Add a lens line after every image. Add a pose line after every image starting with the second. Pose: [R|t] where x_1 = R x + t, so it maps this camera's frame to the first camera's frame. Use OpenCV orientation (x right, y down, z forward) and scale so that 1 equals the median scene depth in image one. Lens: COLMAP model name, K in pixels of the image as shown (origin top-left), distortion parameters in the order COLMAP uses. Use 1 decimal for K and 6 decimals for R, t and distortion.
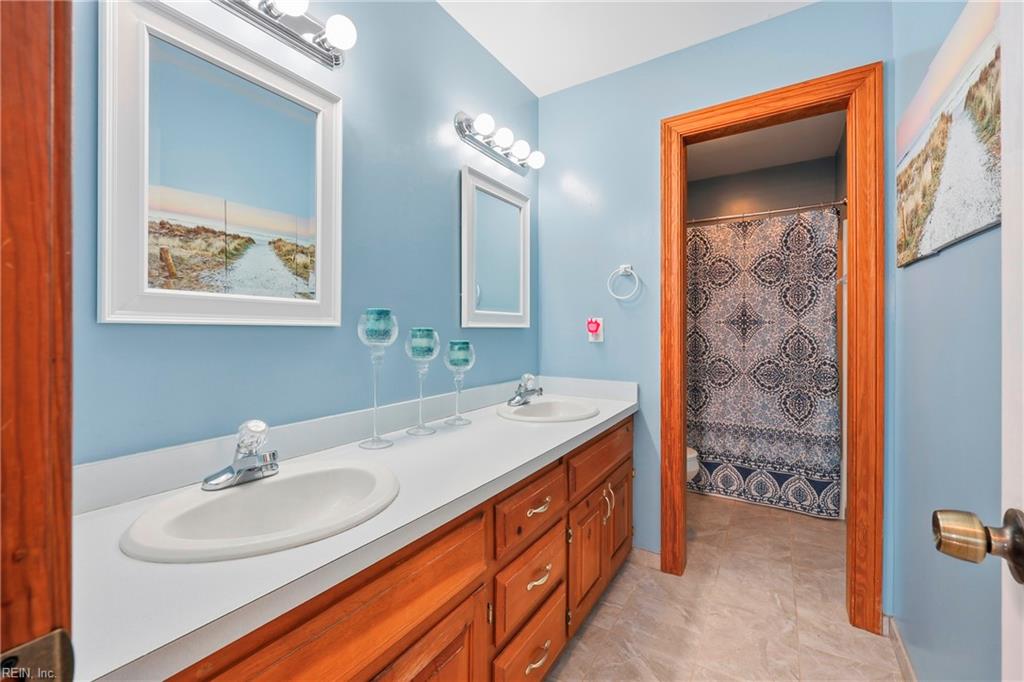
lens RADIAL K [[422.2, 0, 509.5], [0, 422.2, 334.5], [0, 0, 1]] dist [0.003476, 0.000168]
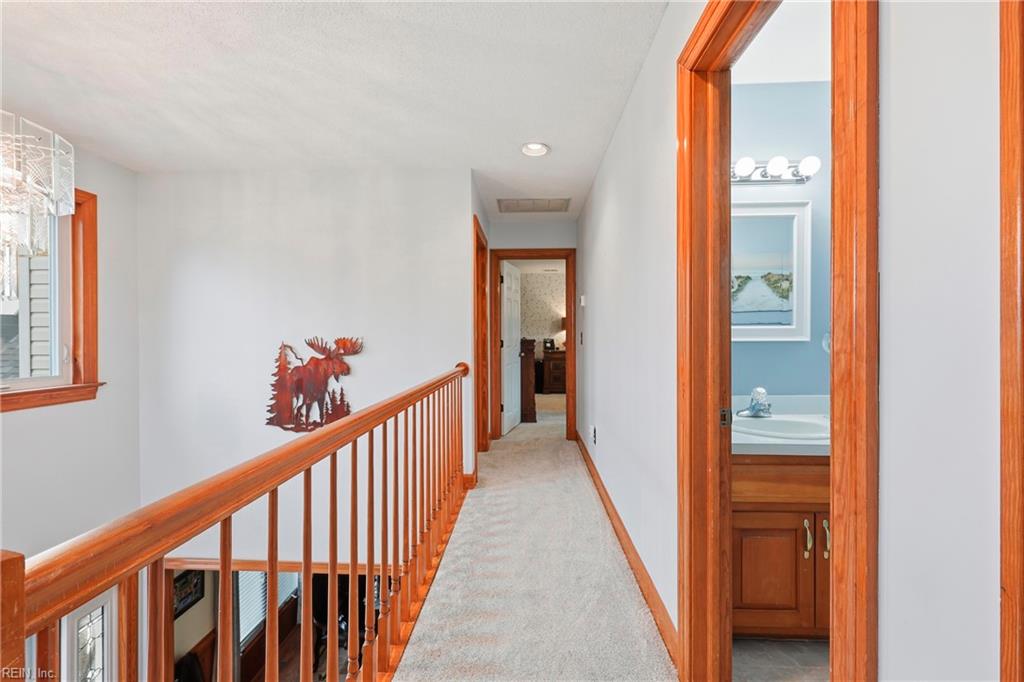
lens RADIAL K [[422.2, 0, 509.3], [0, 422.2, 337.1], [0, 0, 1]] dist [0.003476, 0.000168]
pose [[0.503108, -0.003191, -0.864218, 0.226976], [0.002262, 0.999995, -0.002375, -0.017904], [0.864221, -0.000760, 0.503112, -0.438248]]
